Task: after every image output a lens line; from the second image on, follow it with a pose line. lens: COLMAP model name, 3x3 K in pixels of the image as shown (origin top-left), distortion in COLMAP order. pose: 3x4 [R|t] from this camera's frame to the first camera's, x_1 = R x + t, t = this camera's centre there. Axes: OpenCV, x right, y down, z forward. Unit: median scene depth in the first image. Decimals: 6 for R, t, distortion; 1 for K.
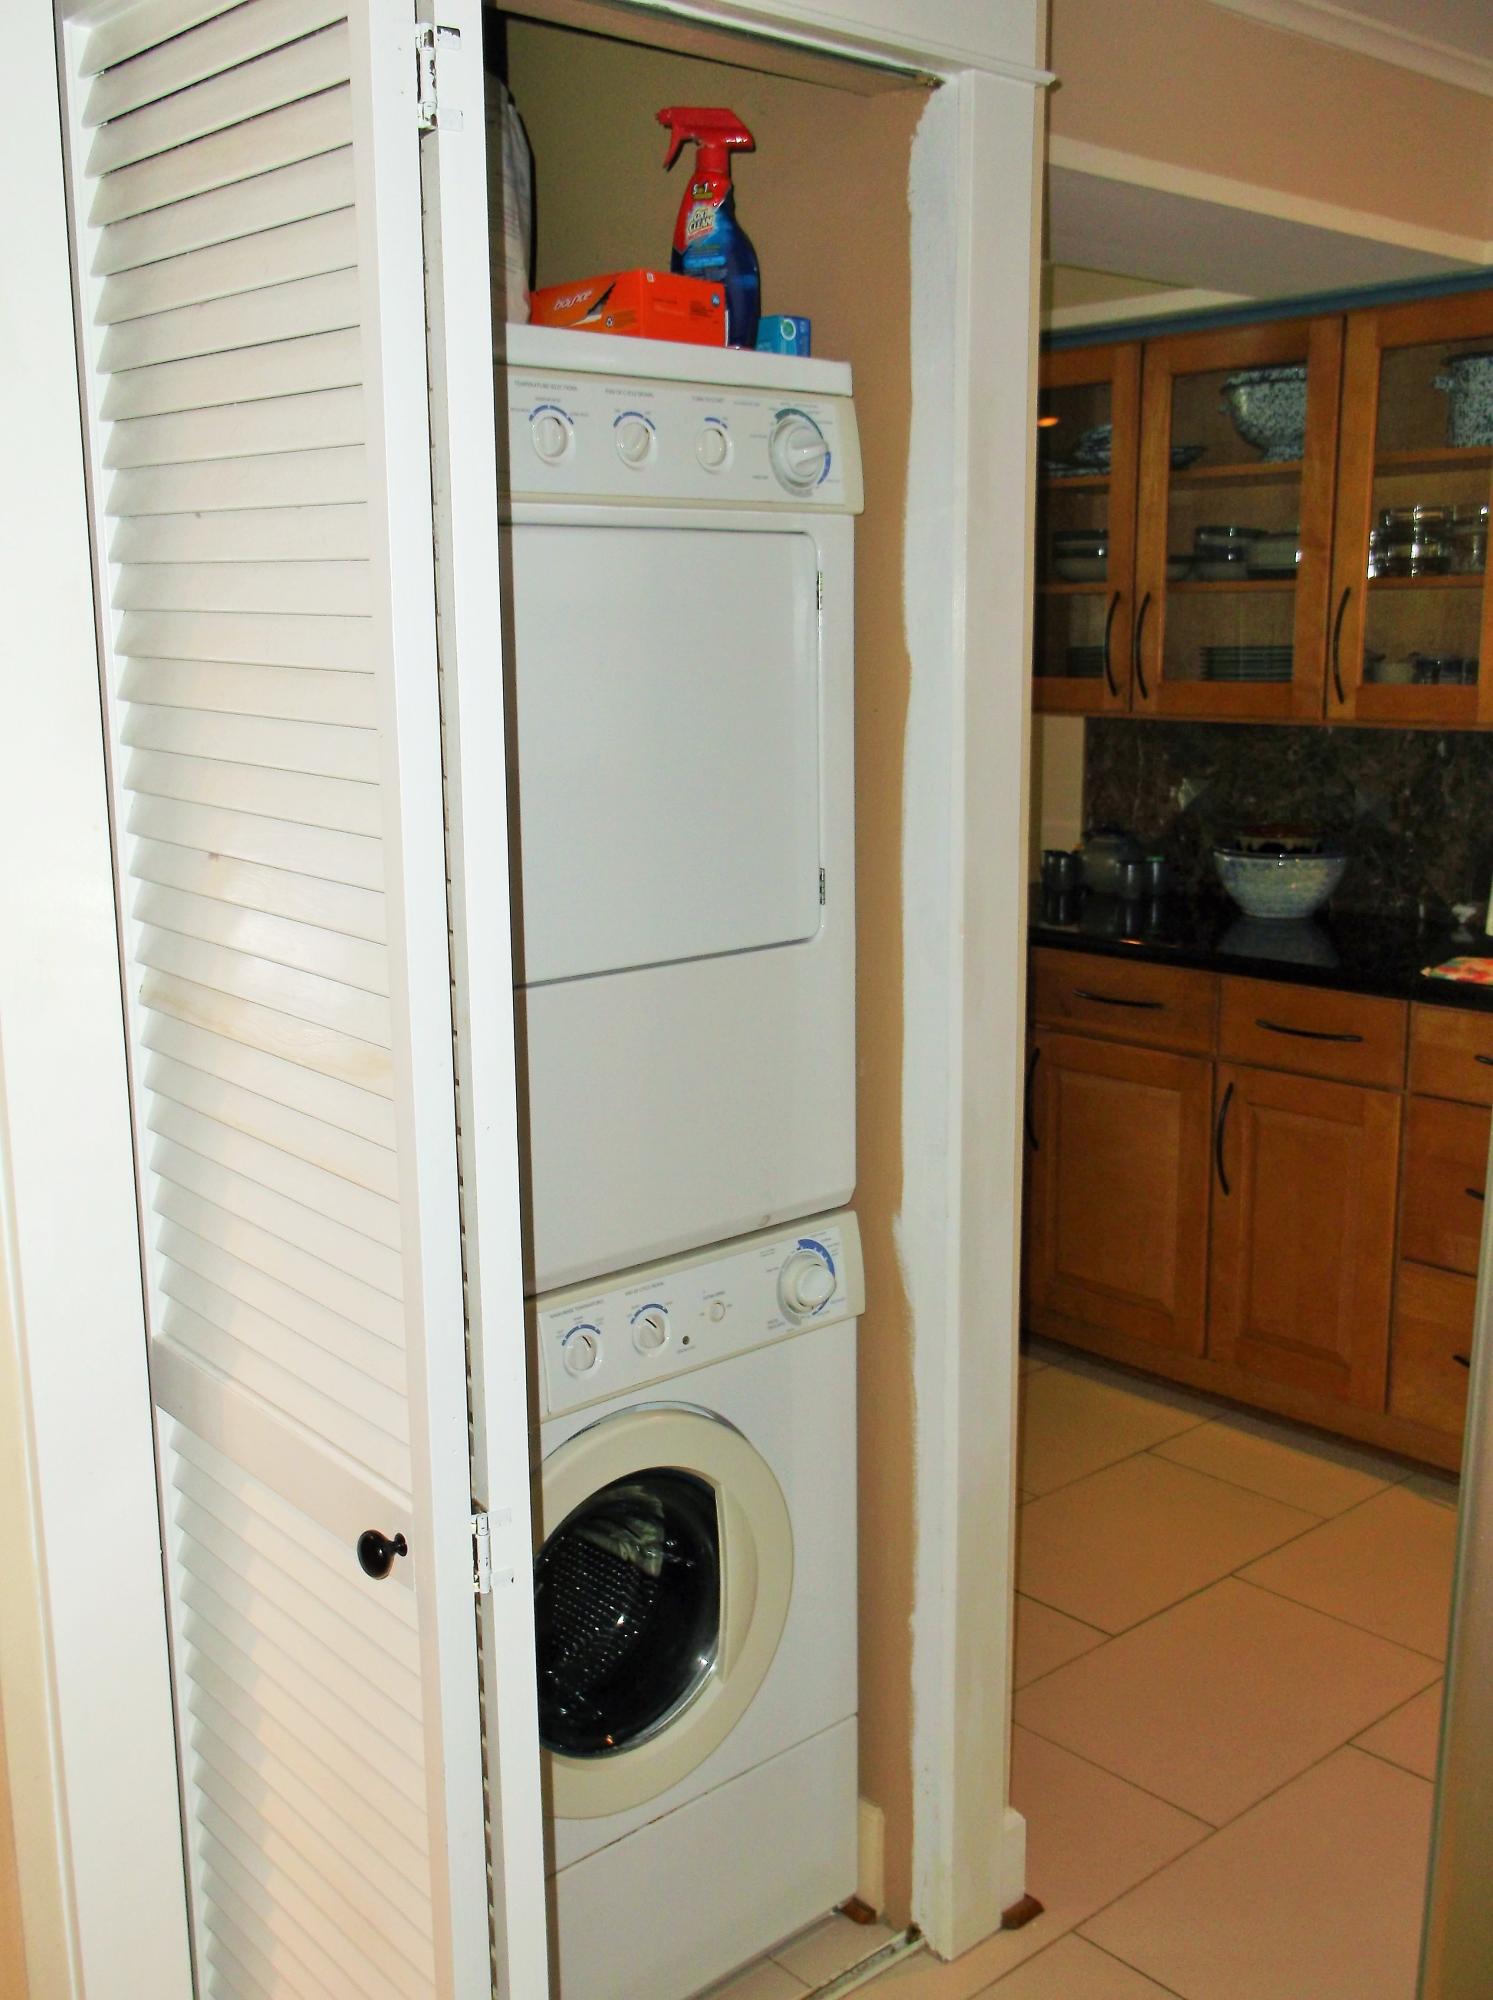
lens RADIAL K [[1958.2, 0, 745.8], [0, 1958.2, 1009.2], [0, 0, 1]] dist [0.004491, 0.000000]
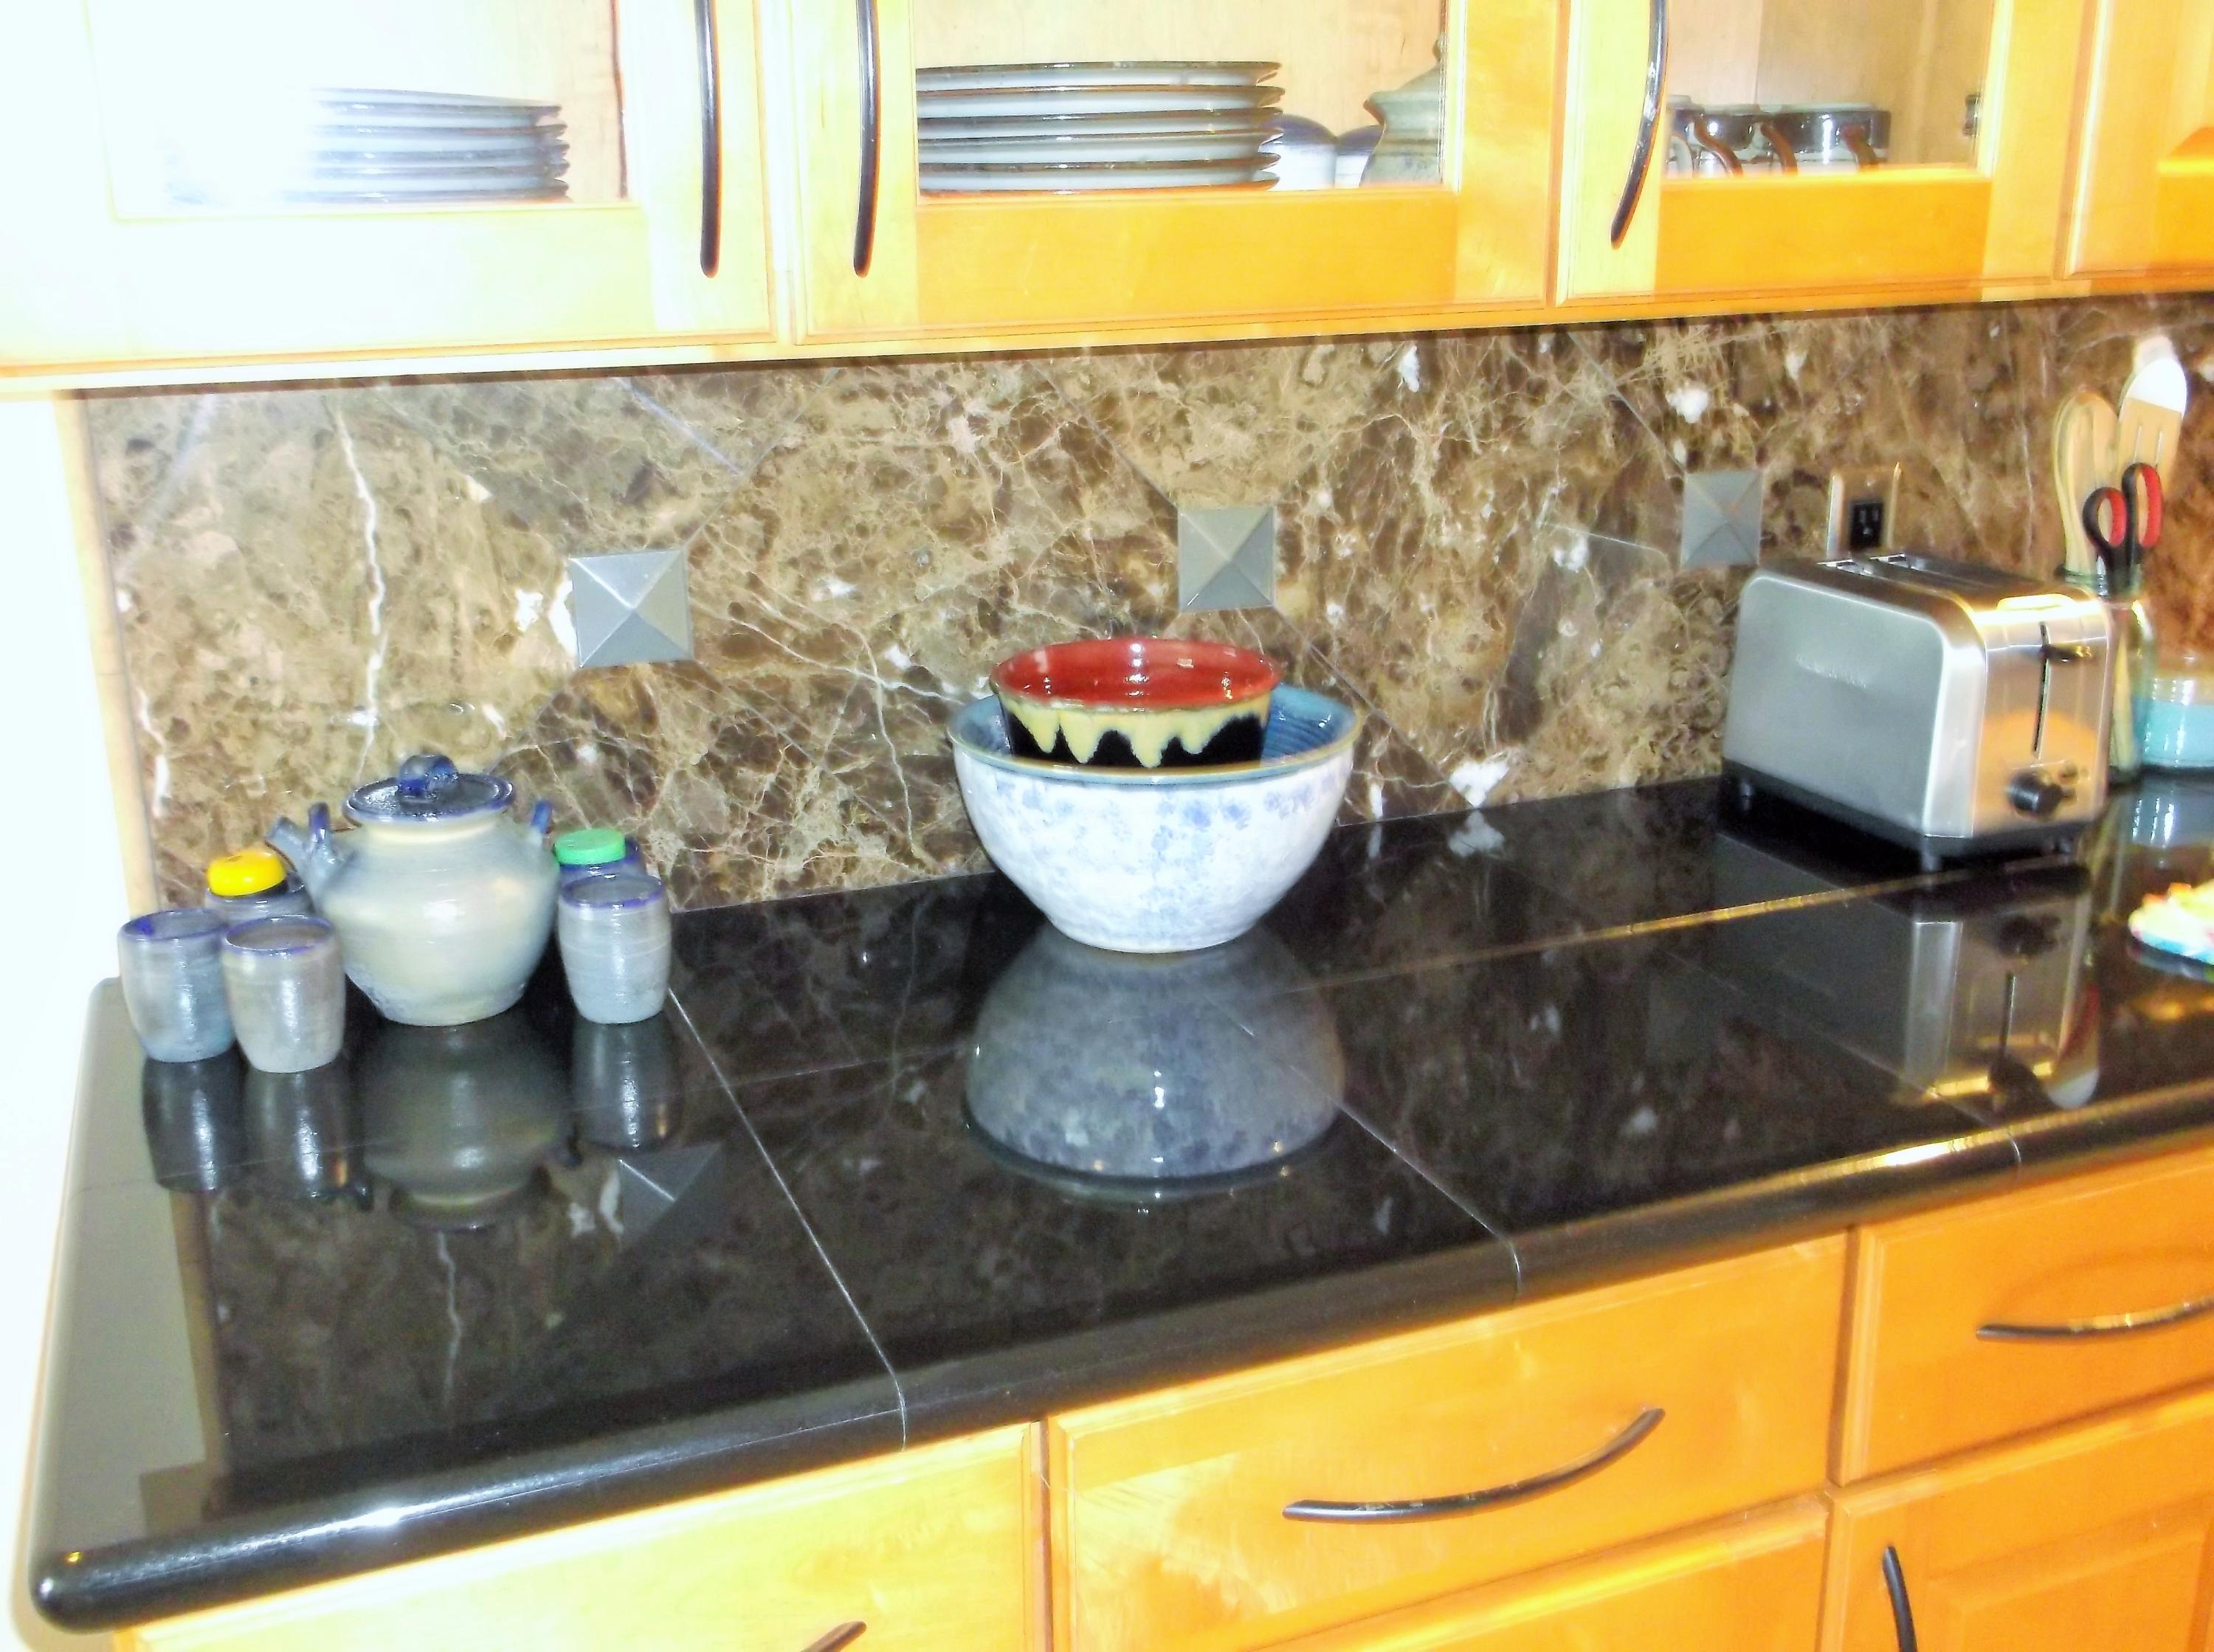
lens RADIAL K [[2167.5, 0, 1102.9], [0, 2167.5, 838.4], [0, 0, 1]] dist [0.004491, 0.000000]
pose [[0.346548, -0.279650, 0.895377, -0.053719], [0.192234, 0.955441, 0.224006, -0.146506], [-0.918123, 0.094493, 0.384865, 0.877521]]
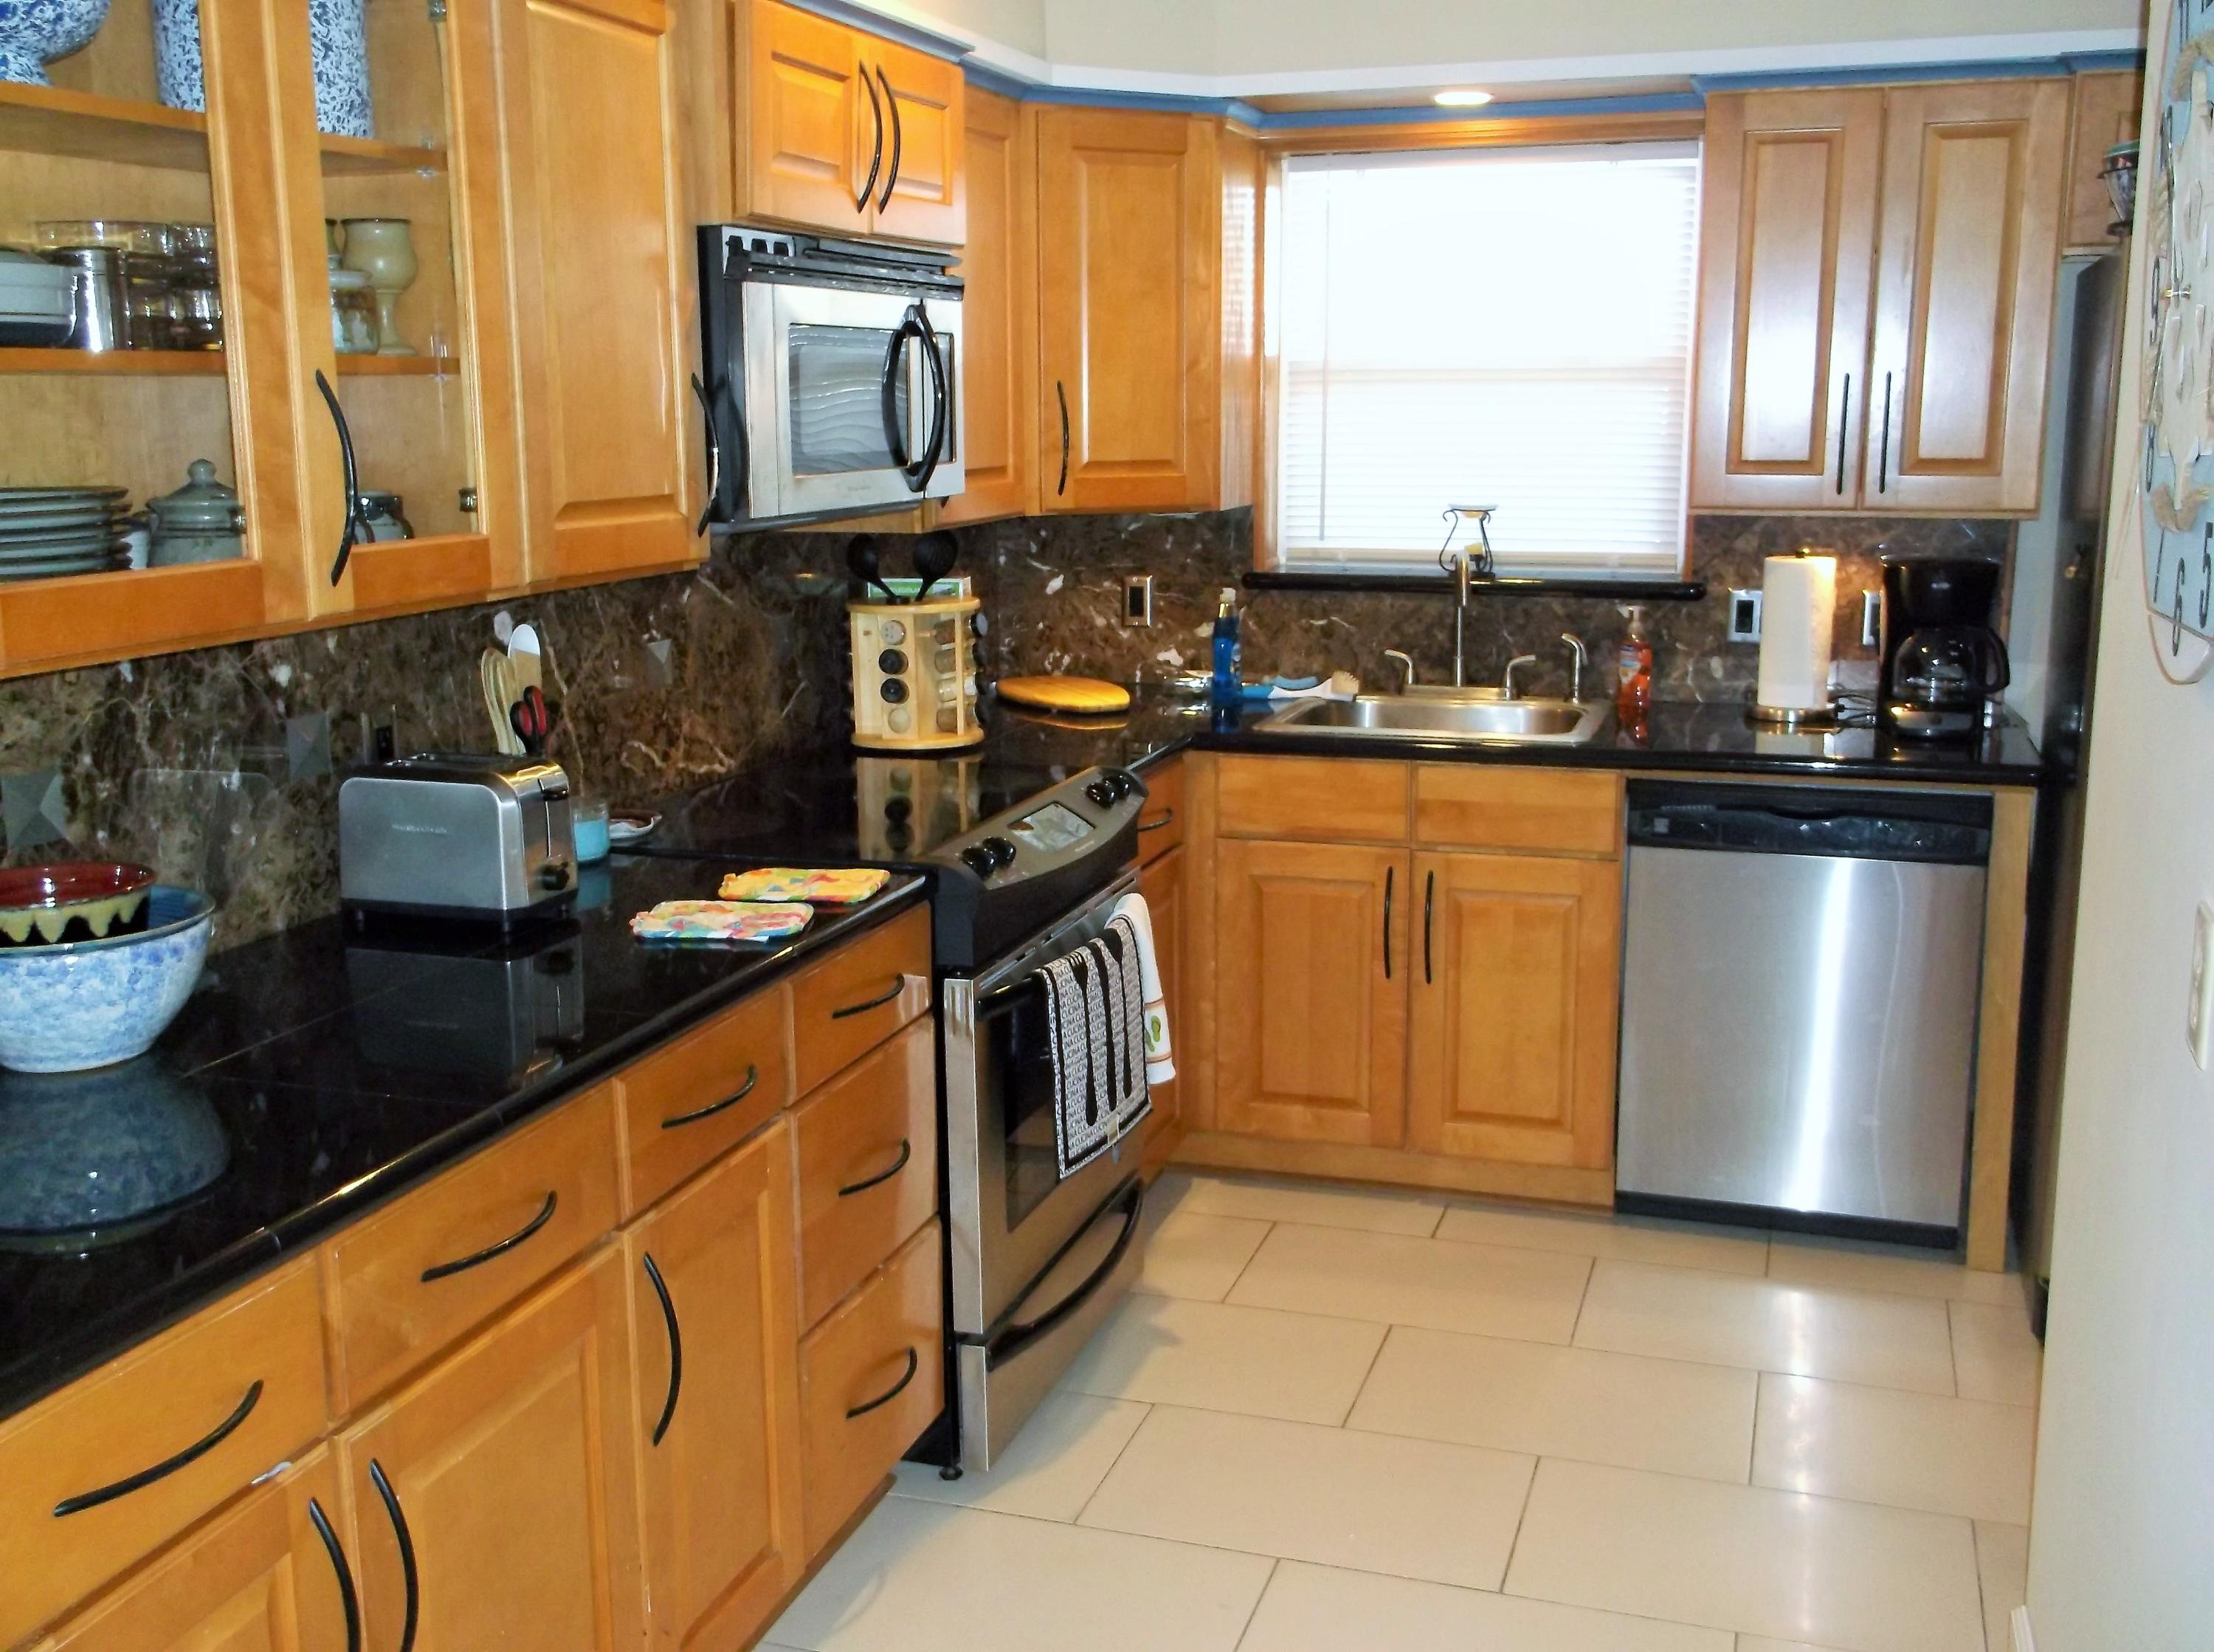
lens RADIAL K [[2167.5, 0, 1097.0], [0, 2167.5, 830.3], [0, 0, 1]] dist [0.004491, 0.000000]
pose [[-0.494809, -0.159413, 0.854255, -0.294763], [0.178620, 0.943383, 0.279507, -0.204793], [-0.850446, 0.290890, -0.438320, 1.017236]]
